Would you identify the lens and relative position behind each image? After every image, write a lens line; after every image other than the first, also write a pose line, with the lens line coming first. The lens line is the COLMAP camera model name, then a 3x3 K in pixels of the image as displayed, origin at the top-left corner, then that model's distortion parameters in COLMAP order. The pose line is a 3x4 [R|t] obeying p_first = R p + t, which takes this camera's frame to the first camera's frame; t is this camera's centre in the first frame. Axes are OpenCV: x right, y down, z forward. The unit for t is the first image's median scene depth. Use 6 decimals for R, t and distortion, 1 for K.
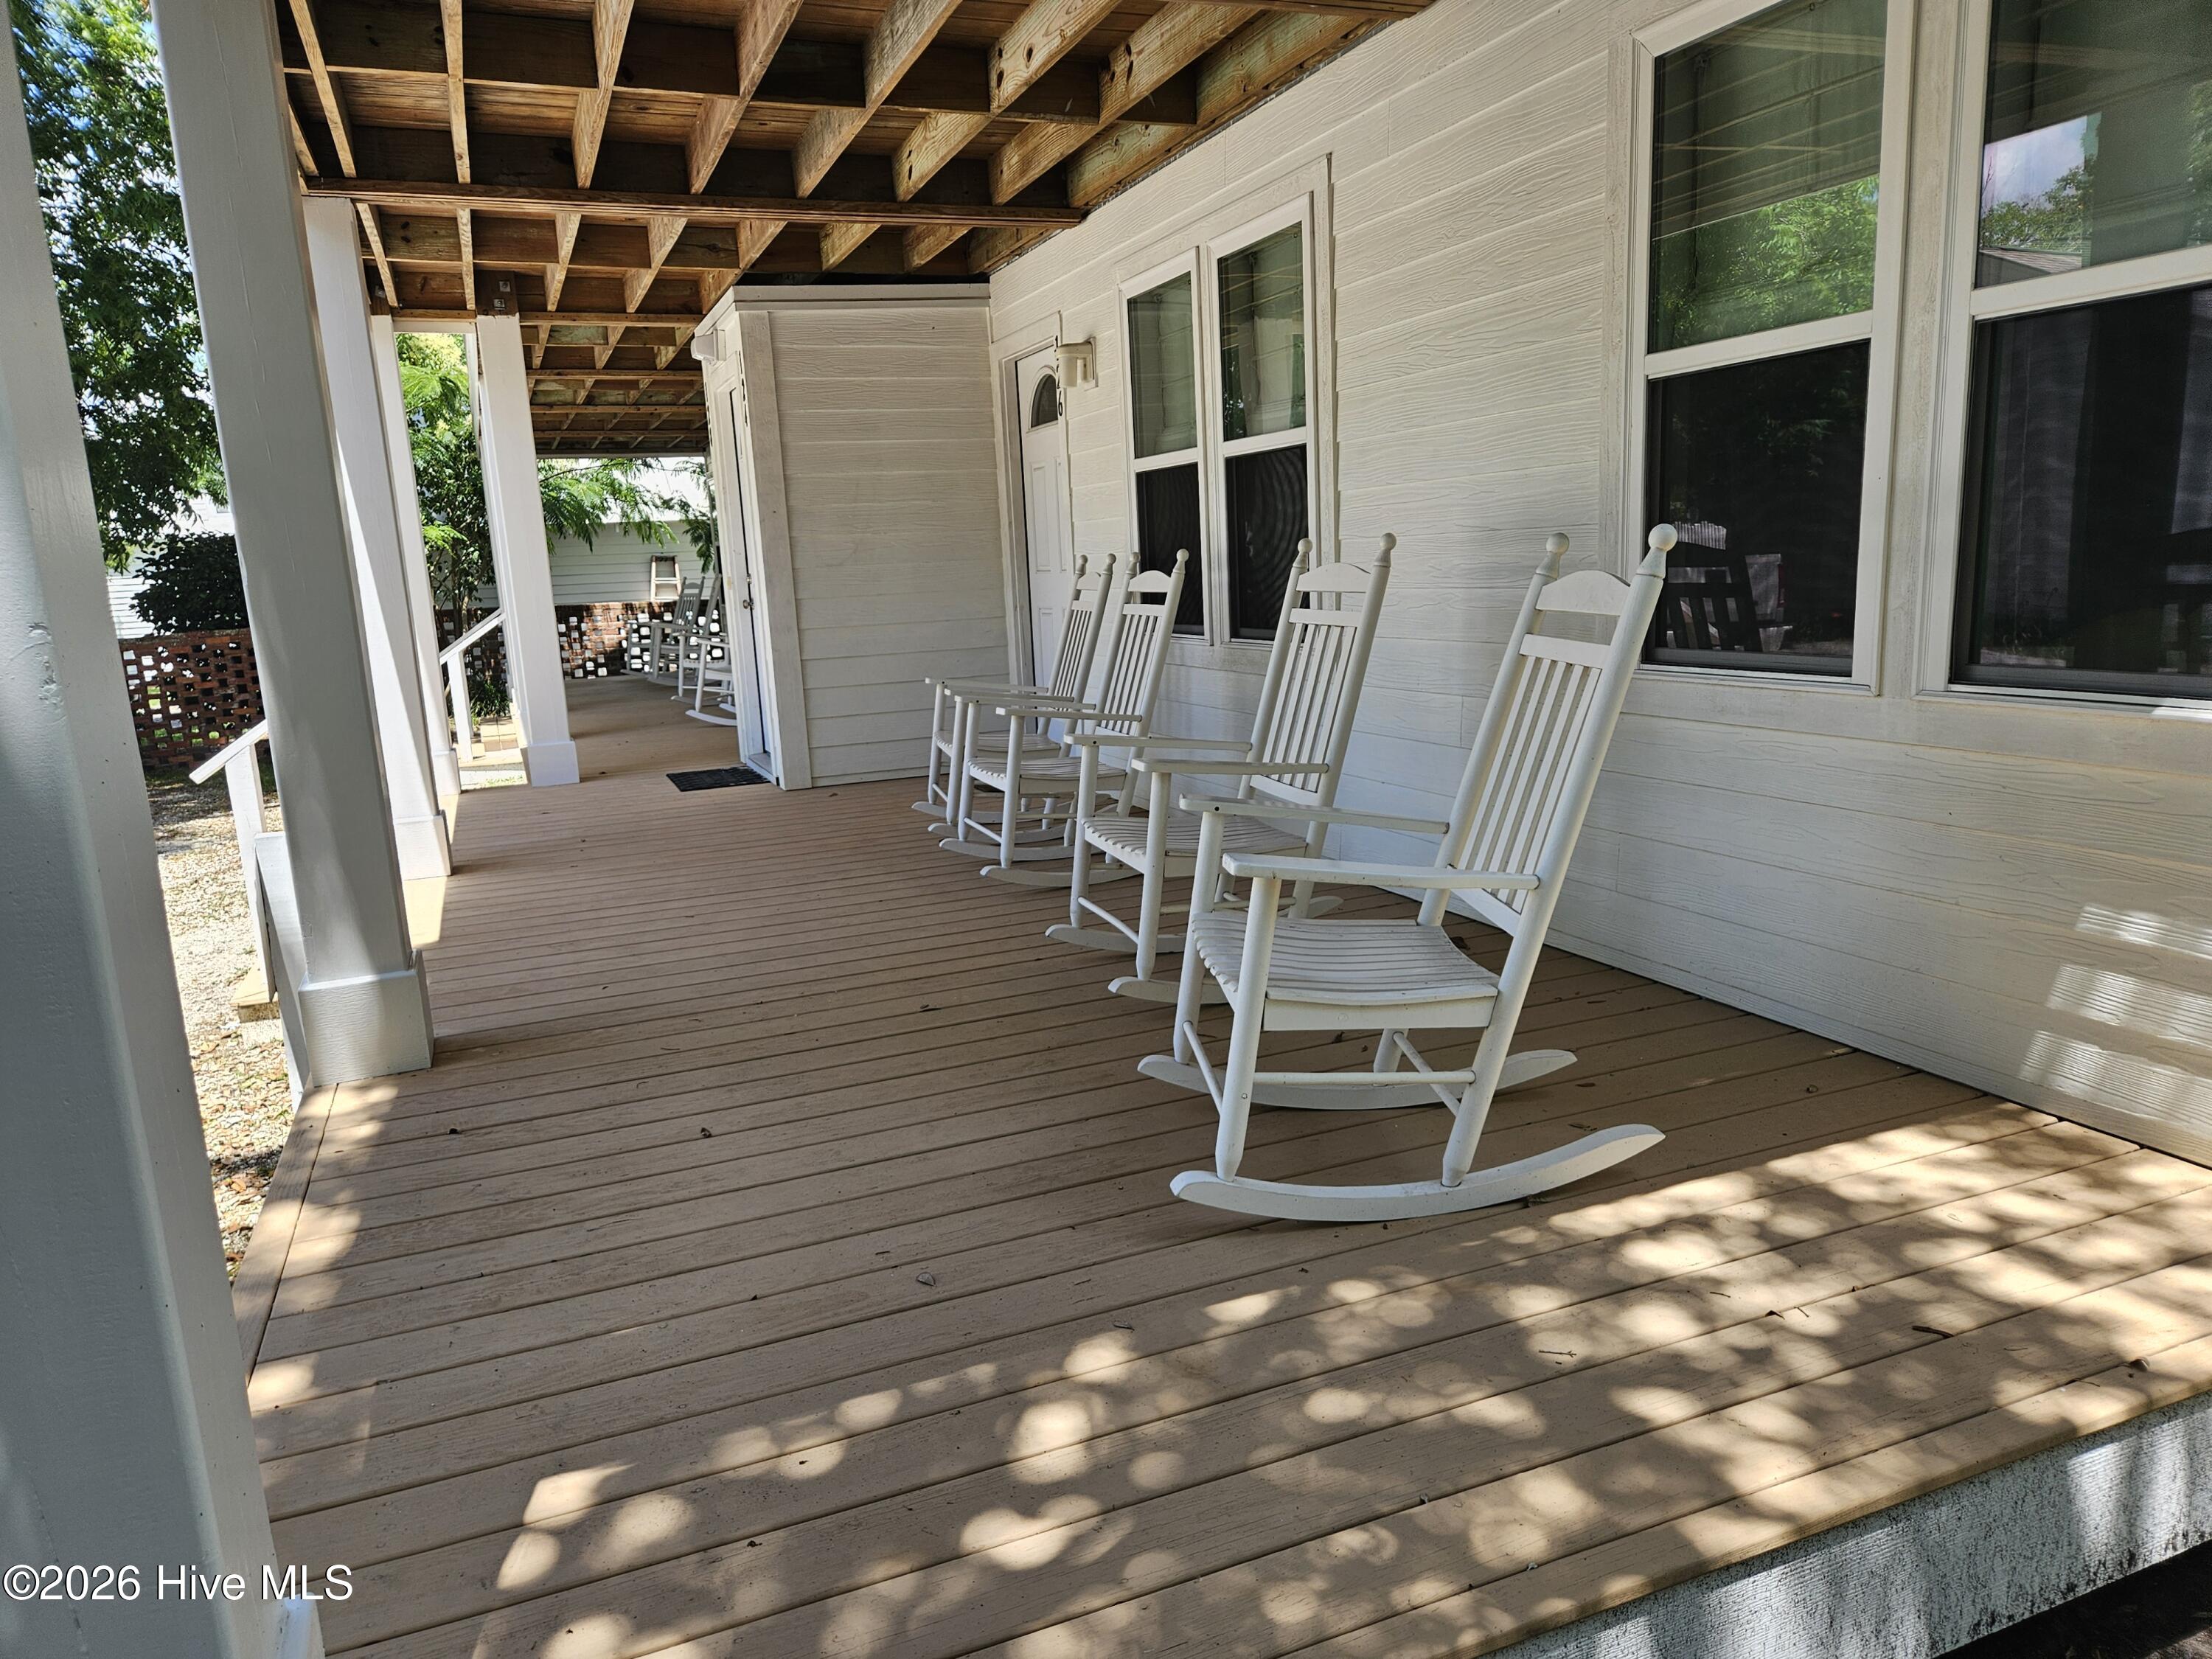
lens RADIAL K [[1499.3, 0, 1086.2], [0, 1499.3, 839.8], [0, 0, 1]] dist [0.062815, -0.045202]
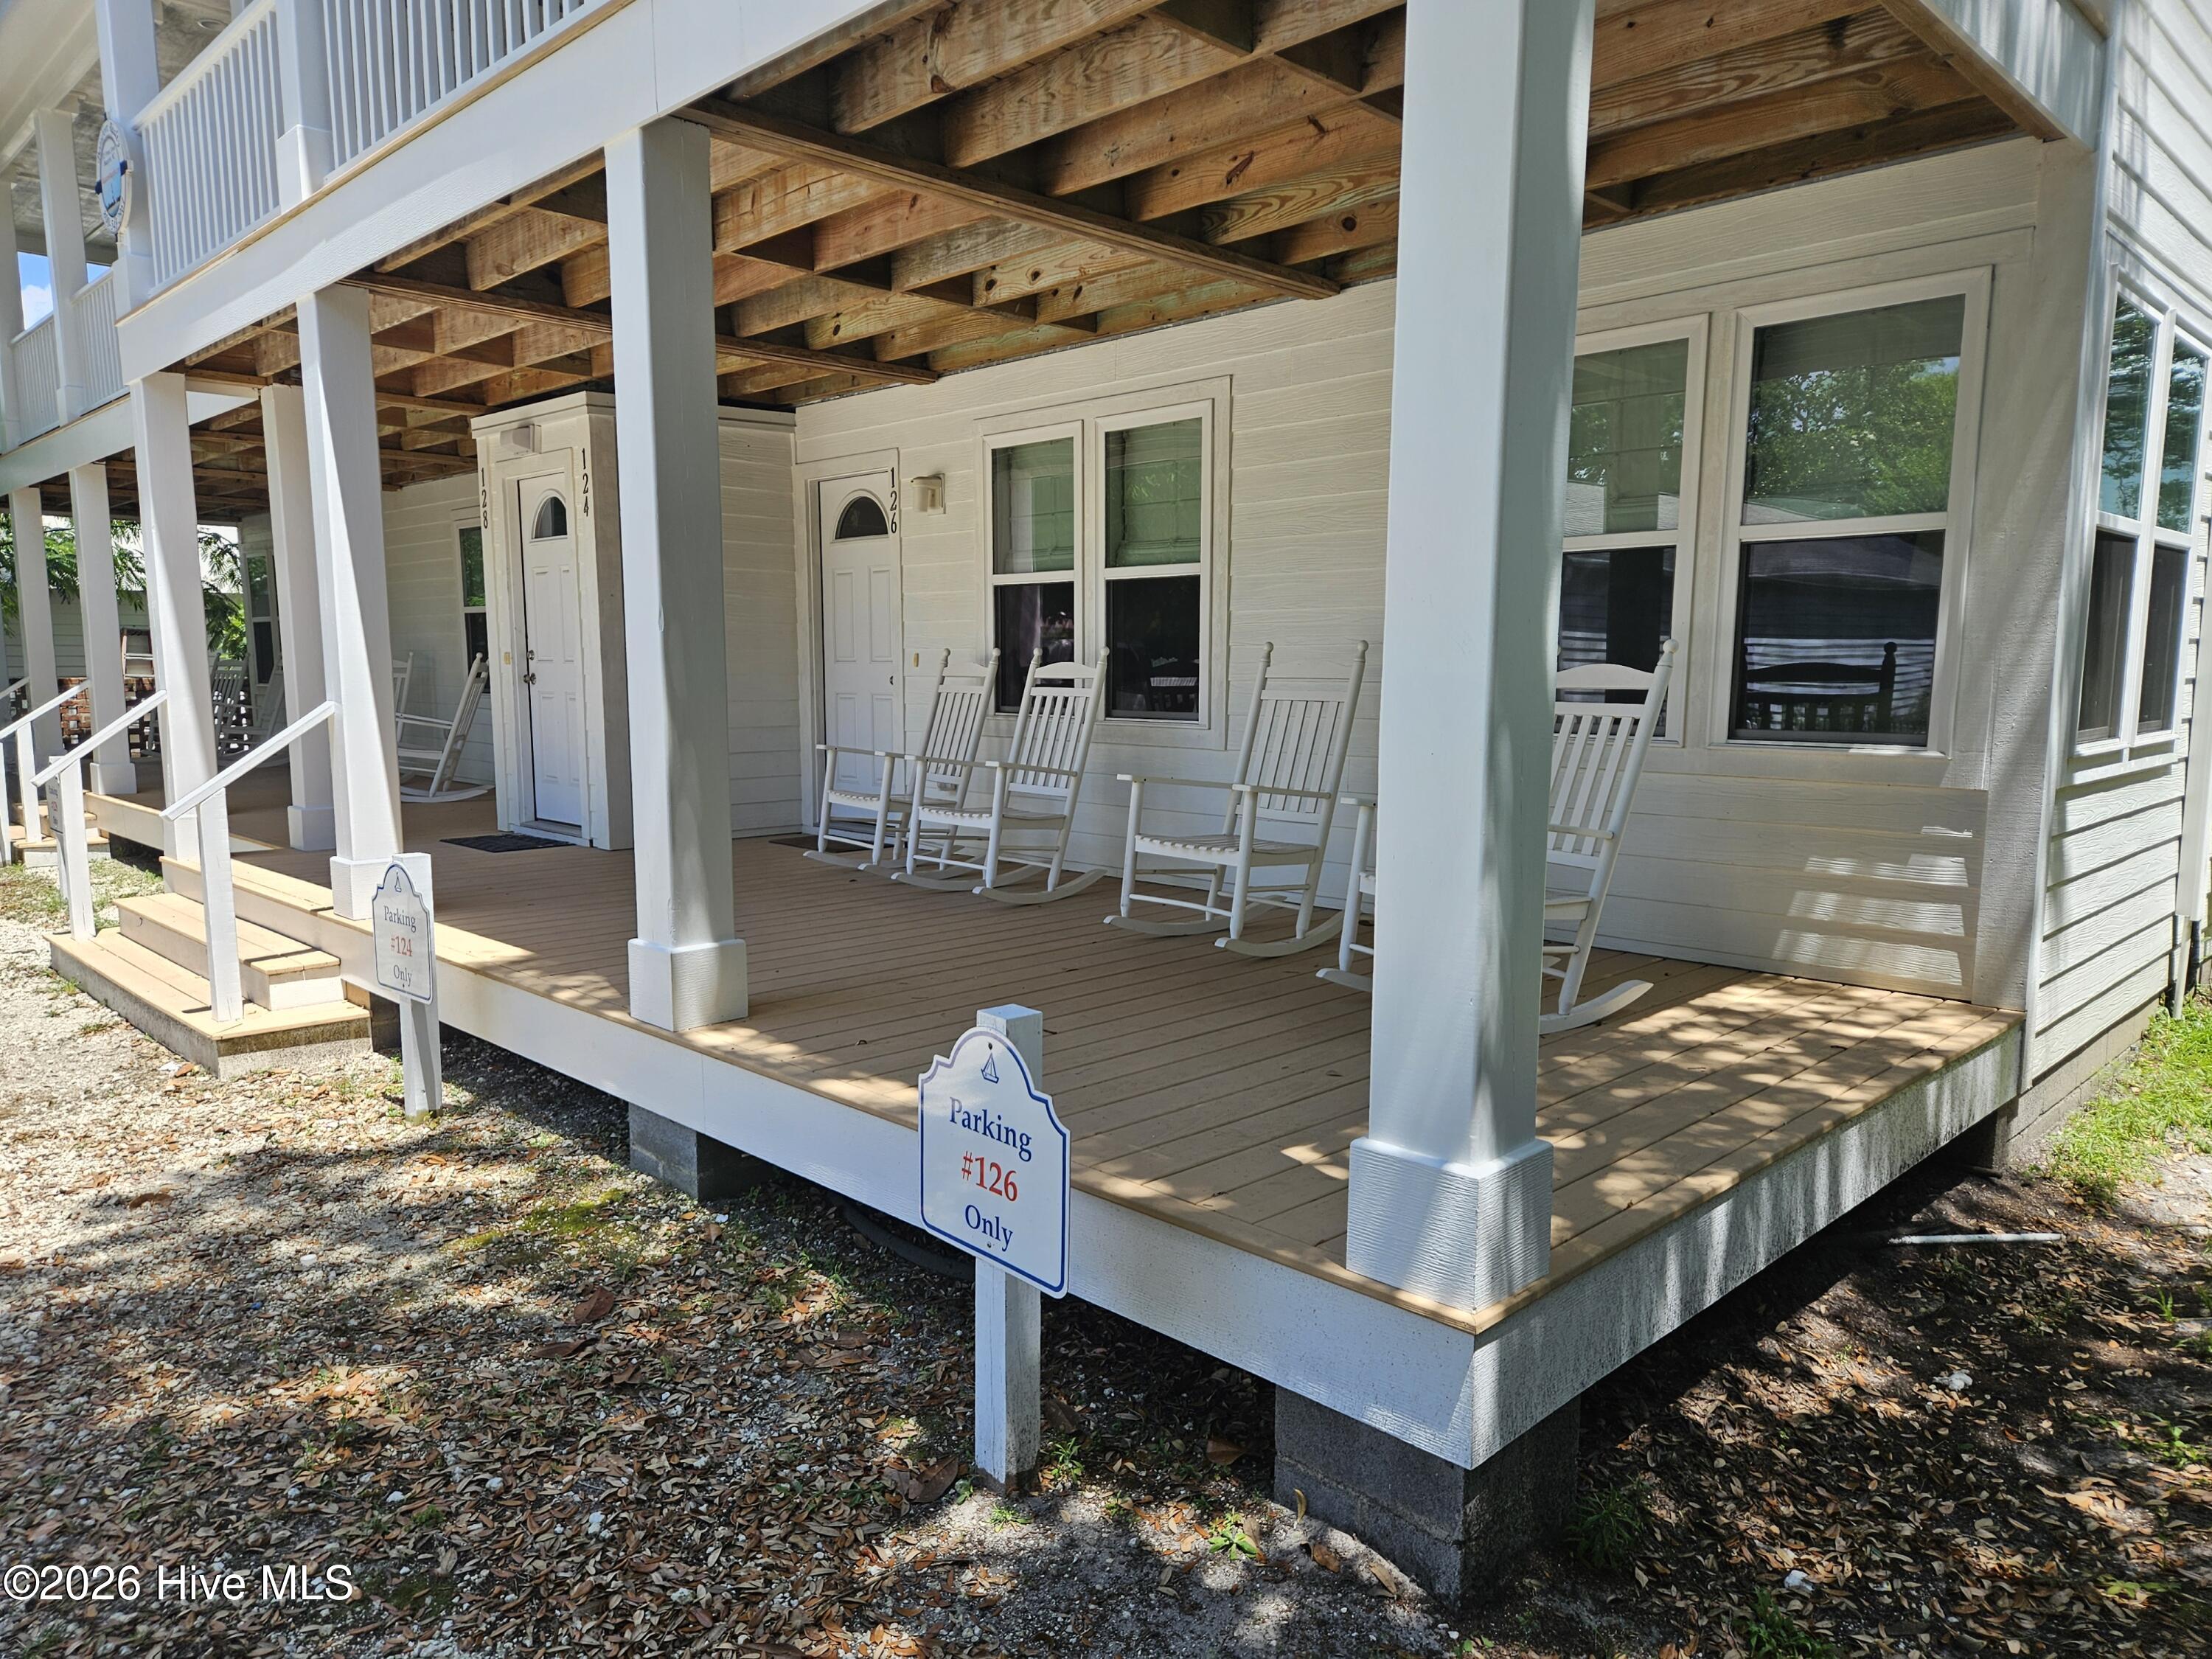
lens RADIAL K [[1499.3, 0, 1086.2], [0, 1499.3, 839.8], [0, 0, 1]] dist [0.062815, -0.045202]
pose [[0.923358, 0.004806, 0.383911, -0.826356], [0.024656, 0.997115, -0.071786, 0.126122], [-0.383149, 0.075750, 0.920575, -0.346135]]
